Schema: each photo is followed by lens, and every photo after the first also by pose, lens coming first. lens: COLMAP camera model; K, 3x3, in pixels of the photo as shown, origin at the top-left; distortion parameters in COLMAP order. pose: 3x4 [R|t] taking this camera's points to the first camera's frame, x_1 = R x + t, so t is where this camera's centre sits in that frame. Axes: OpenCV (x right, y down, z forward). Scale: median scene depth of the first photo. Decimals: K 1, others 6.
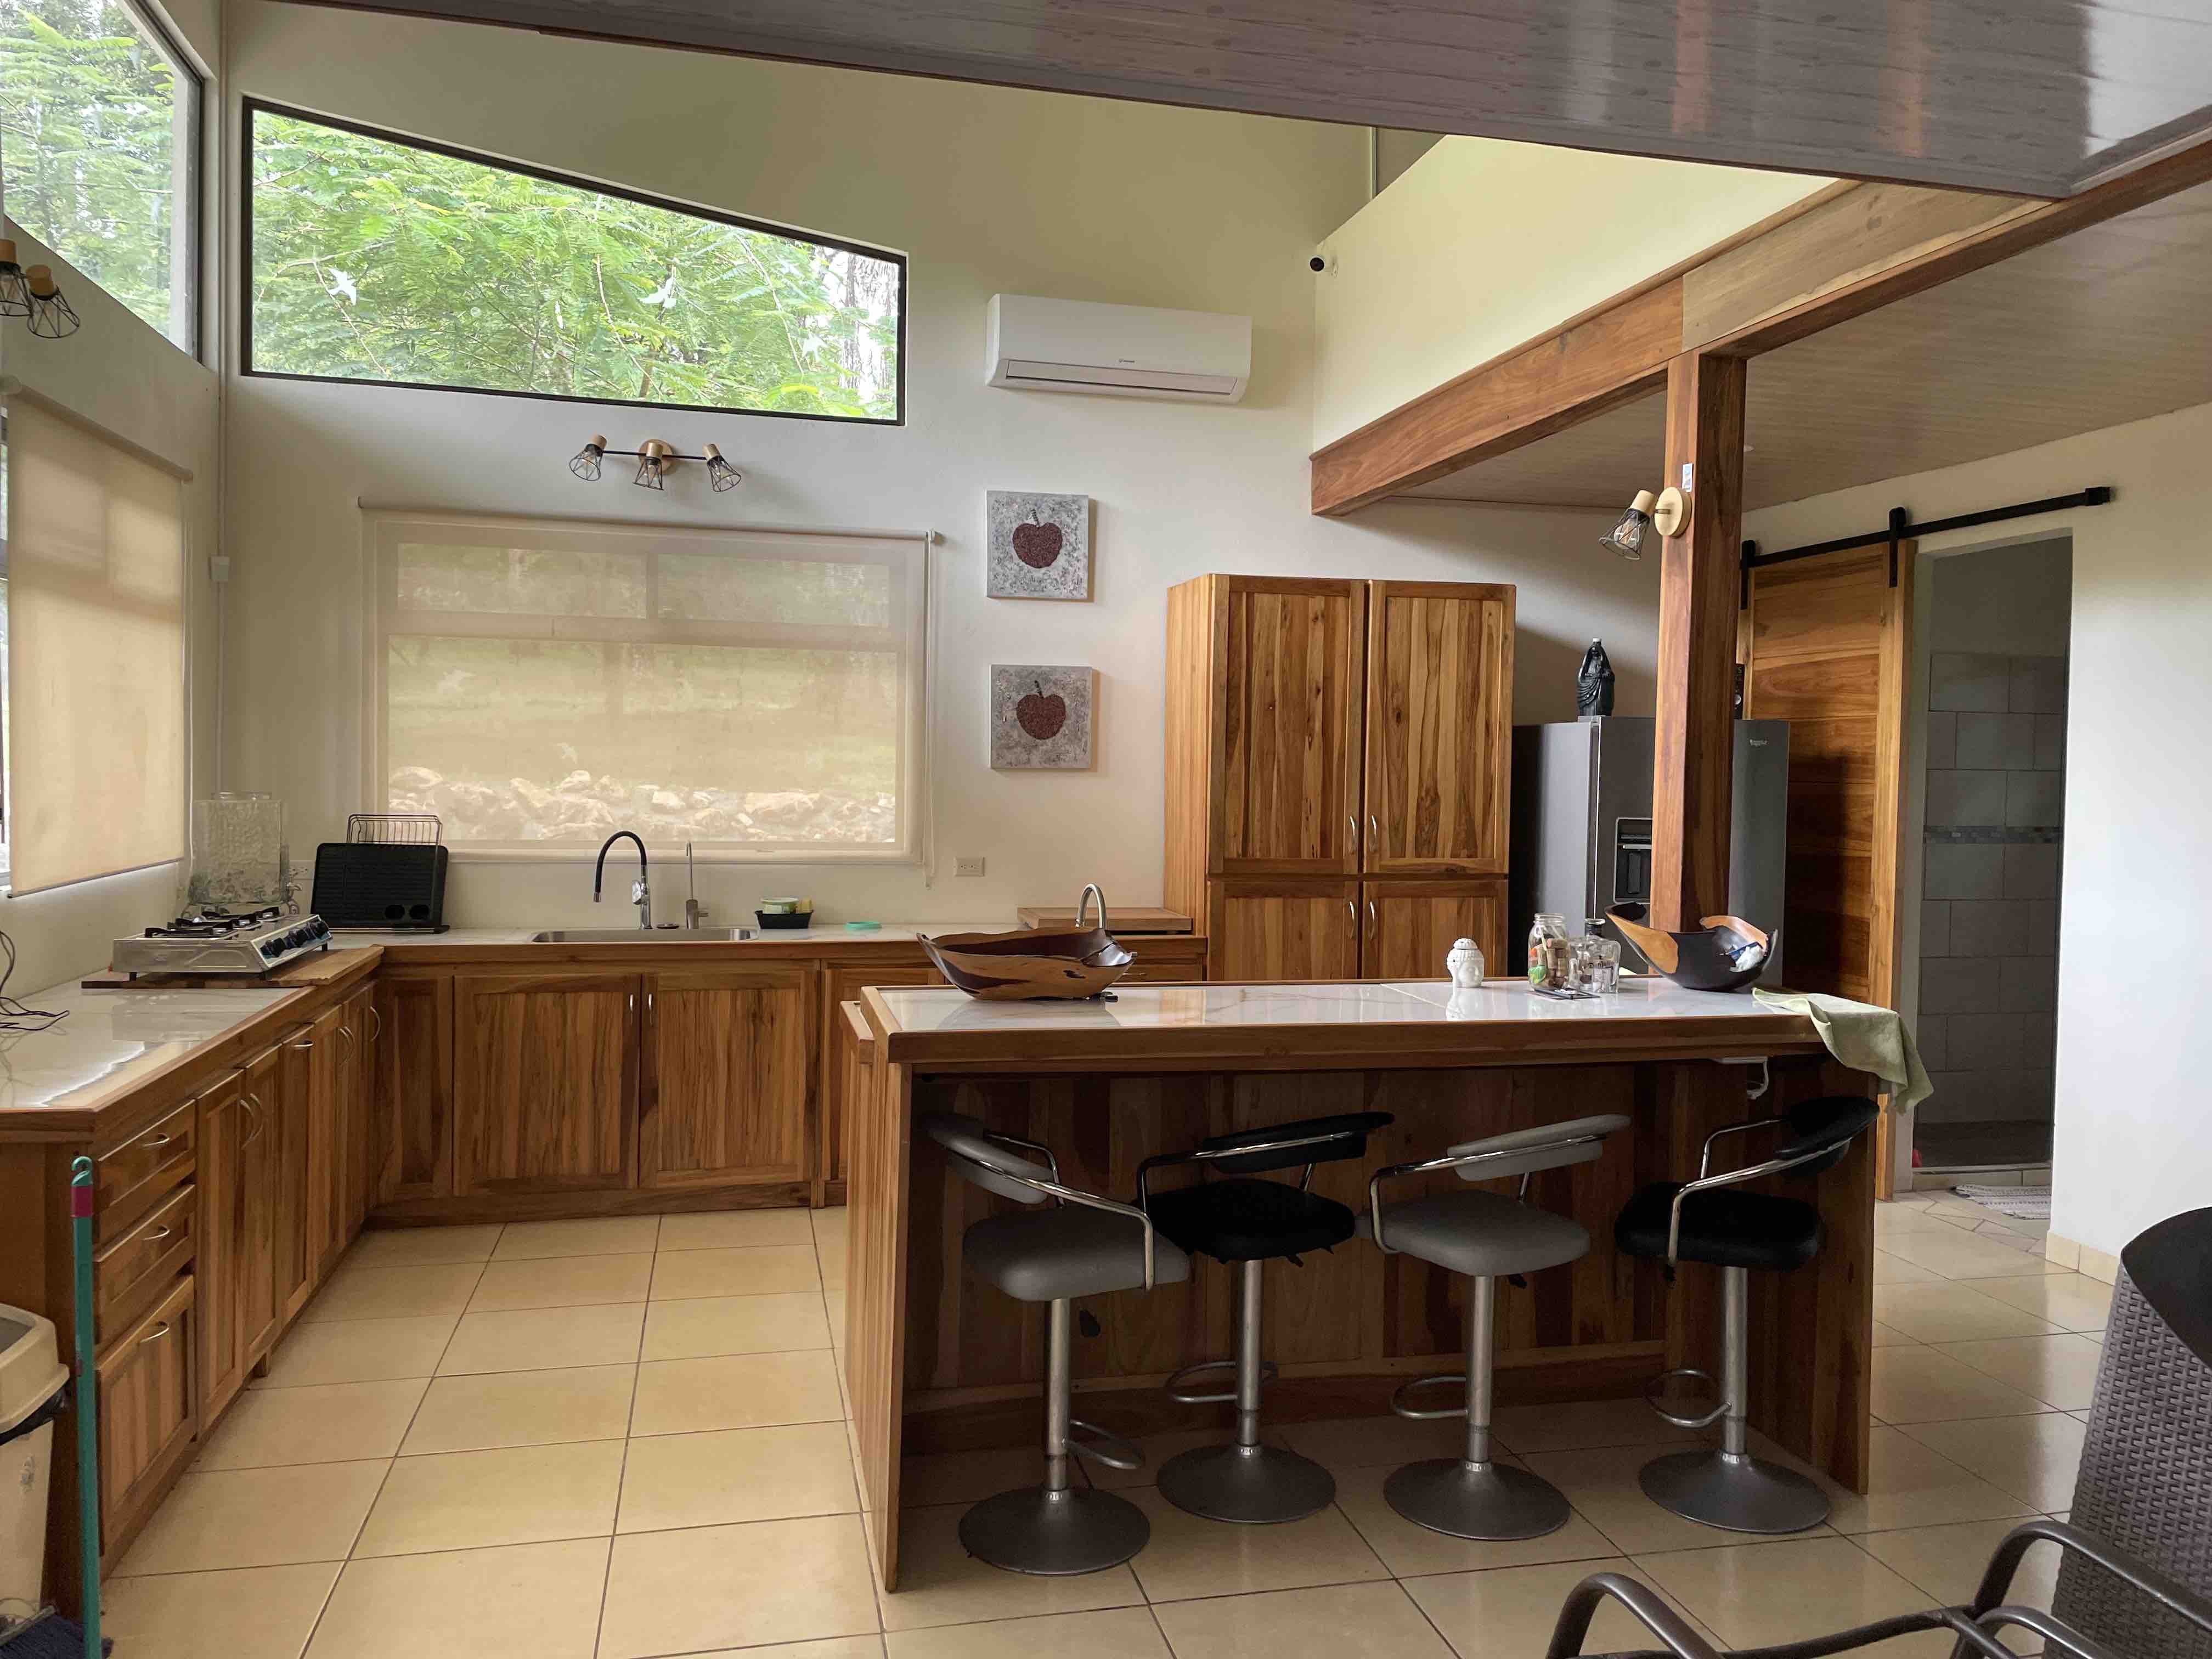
lens RADIAL K [[1653.4, 0, 1108.3], [0, 1653.4, 813.7], [0, 0, 1]] dist [0.031863, -0.003042]
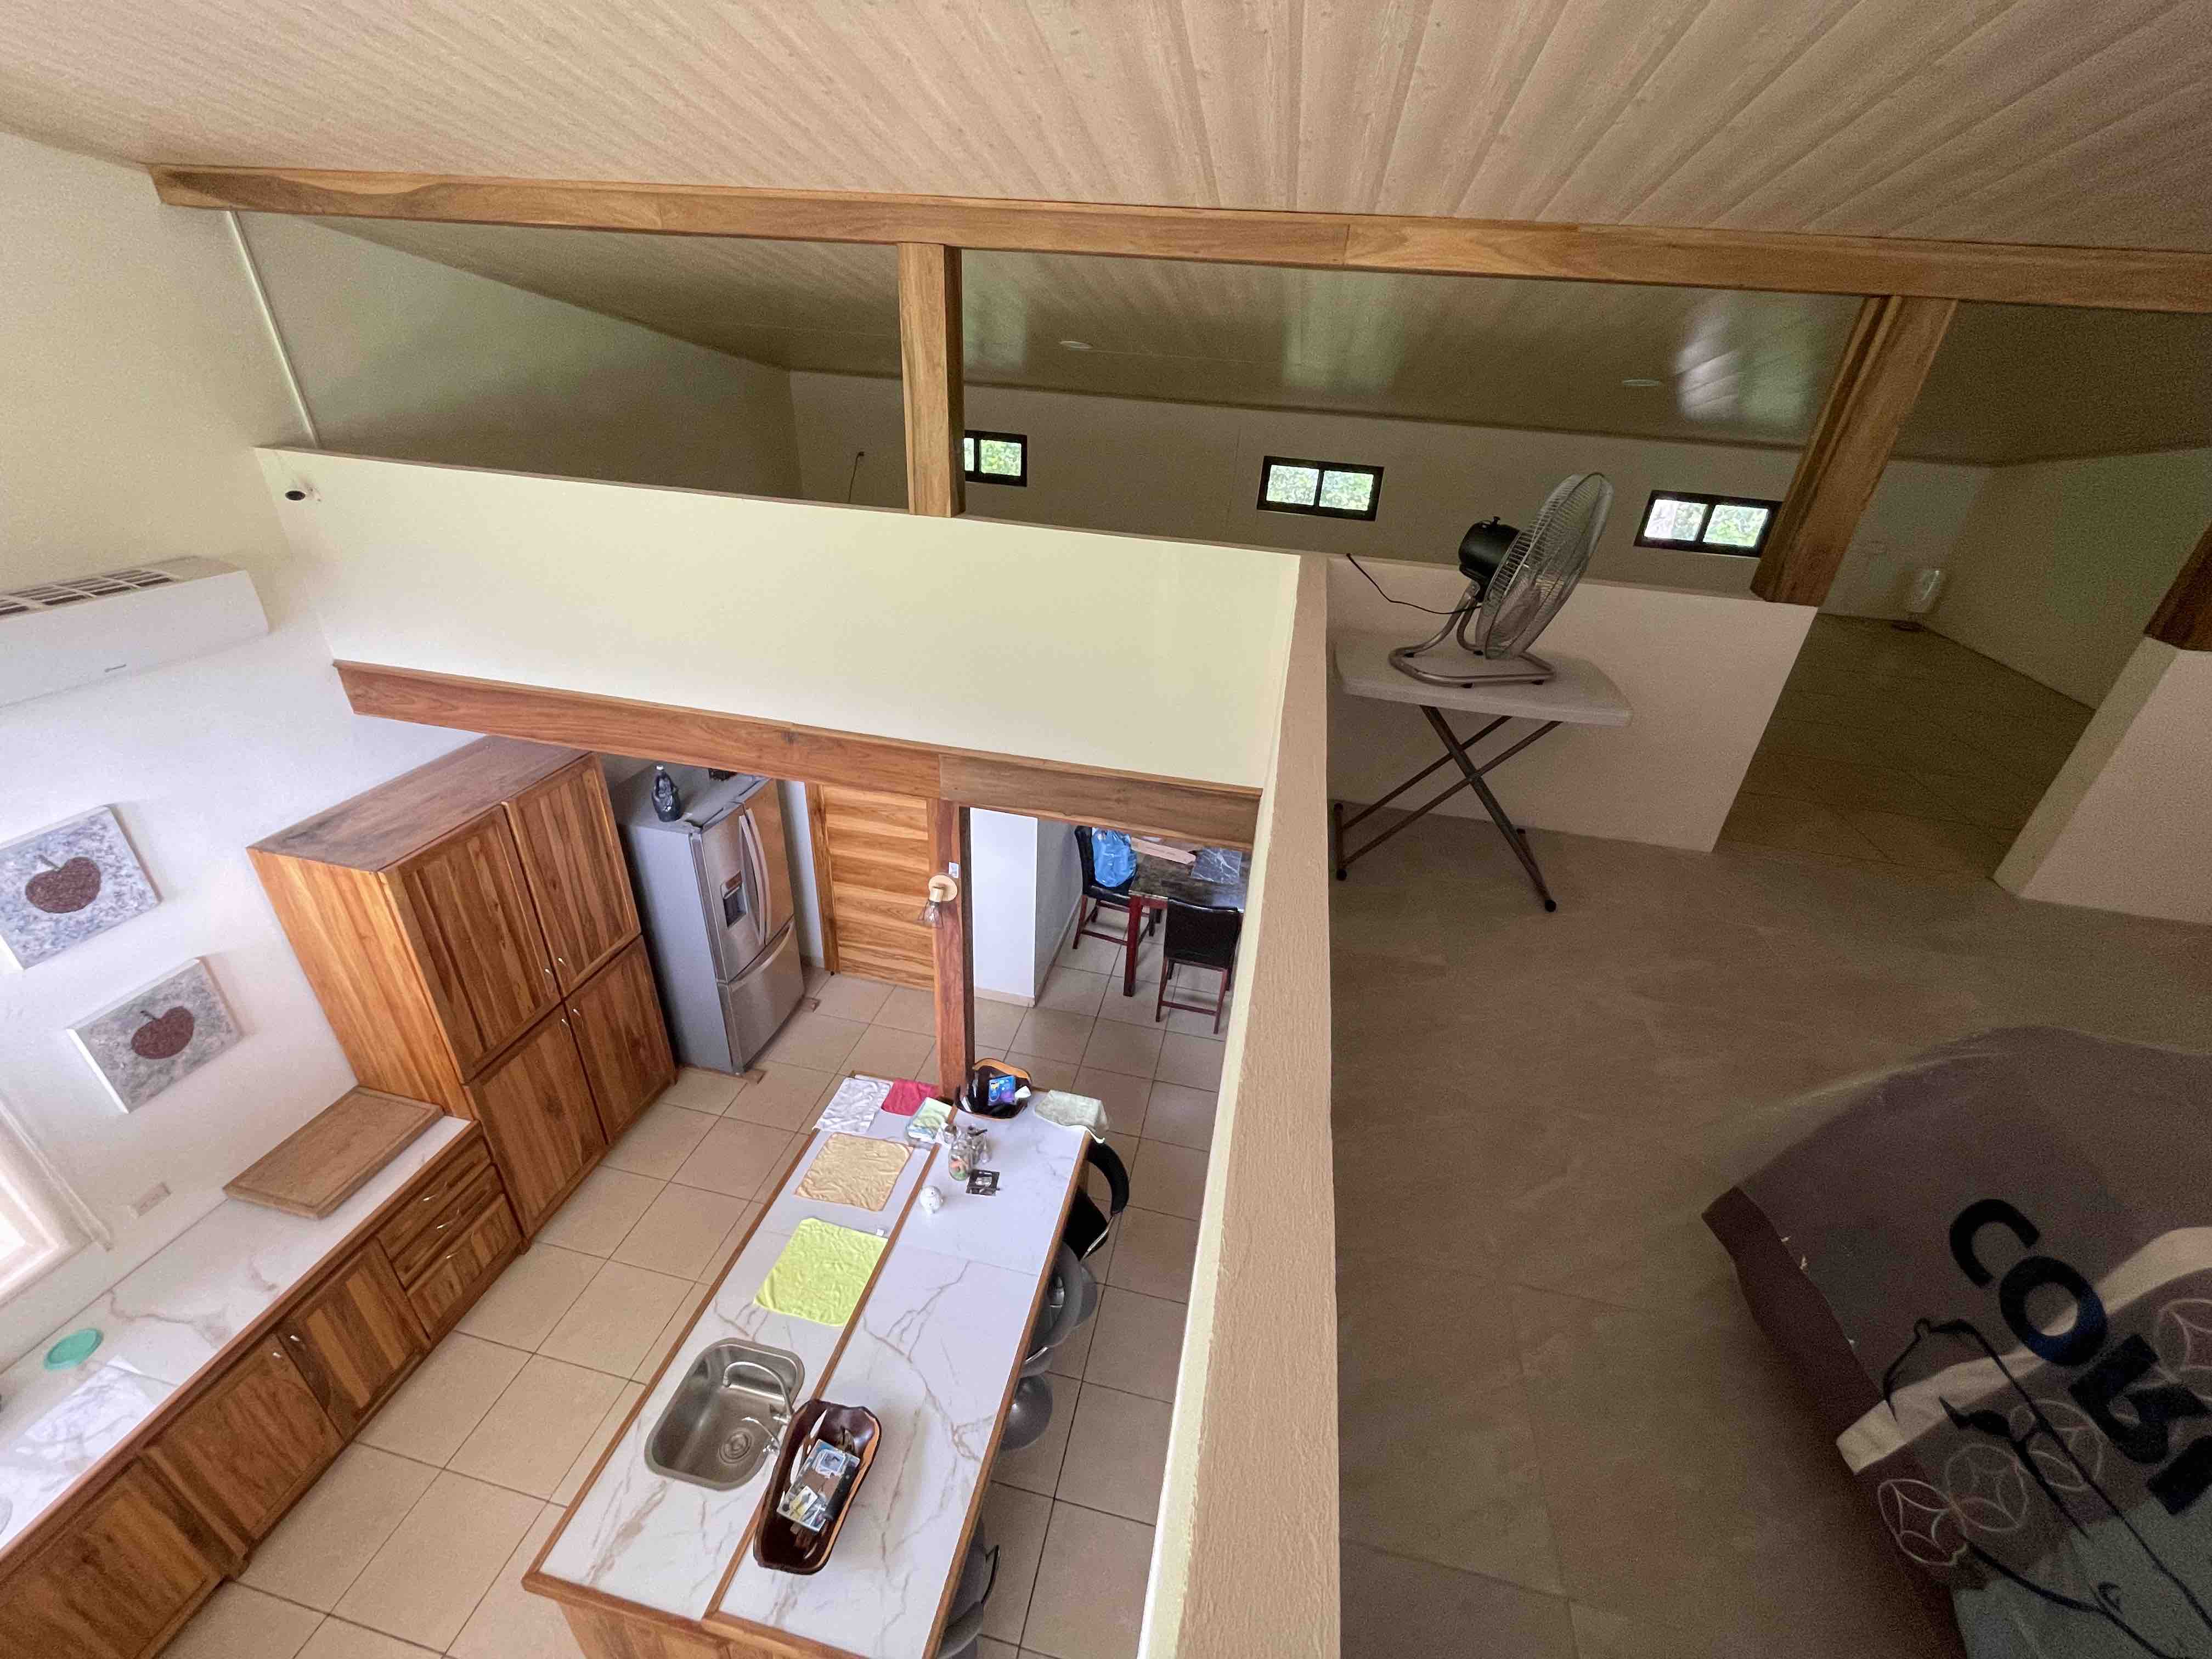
lens RADIAL K [[898.2, 0, 1105.3], [0, 898.2, 839.1], [0, 0, 1]] dist [-0.000920, 0.000124]
pose [[0.422873, -0.439985, 0.792207, -0.176985], [-0.023675, 0.868555, 0.495027, -0.439560], [-0.905880, -0.228089, 0.356872, 0.373698]]
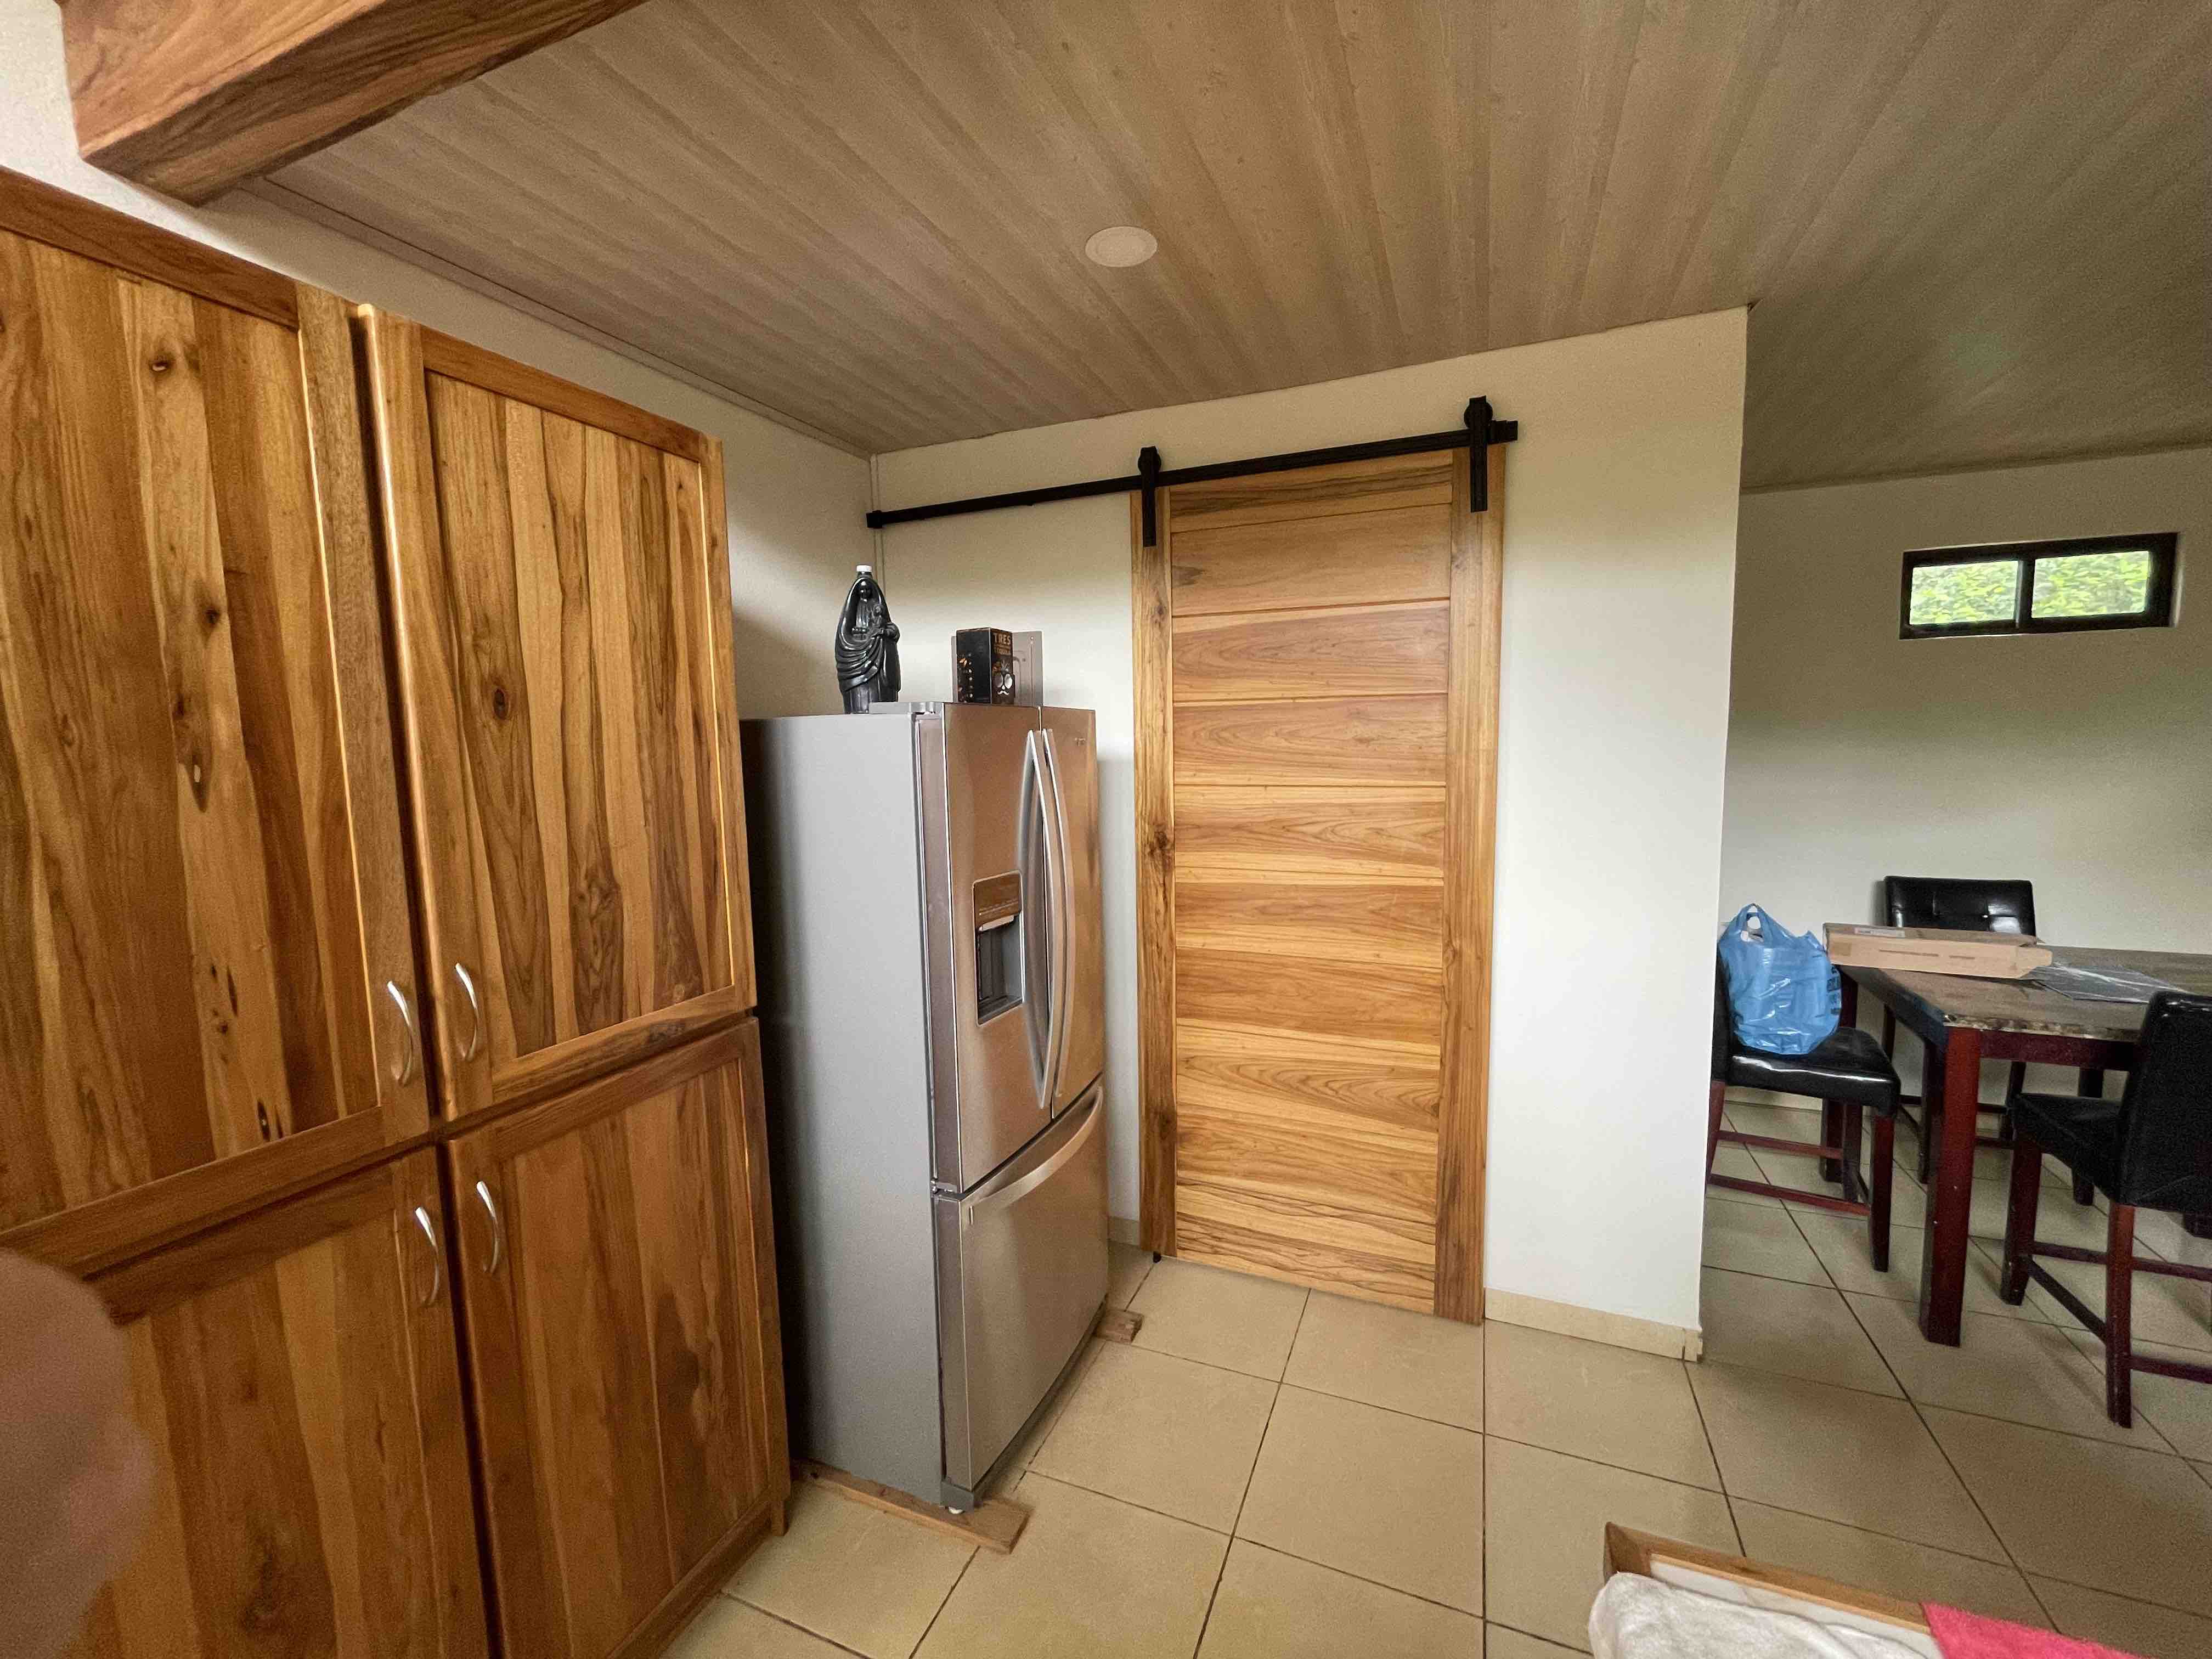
lens RADIAL K [[898.2, 0, 1101.2], [0, 898.2, 829.0], [0, 0, 1]] dist [-0.000920, 0.000124]
pose [[0.581234, -0.110143, 0.806248, 0.083047], [0.059177, 0.993895, 0.093117, -0.039794], [-0.811582, -0.006412, 0.584203, 0.755739]]
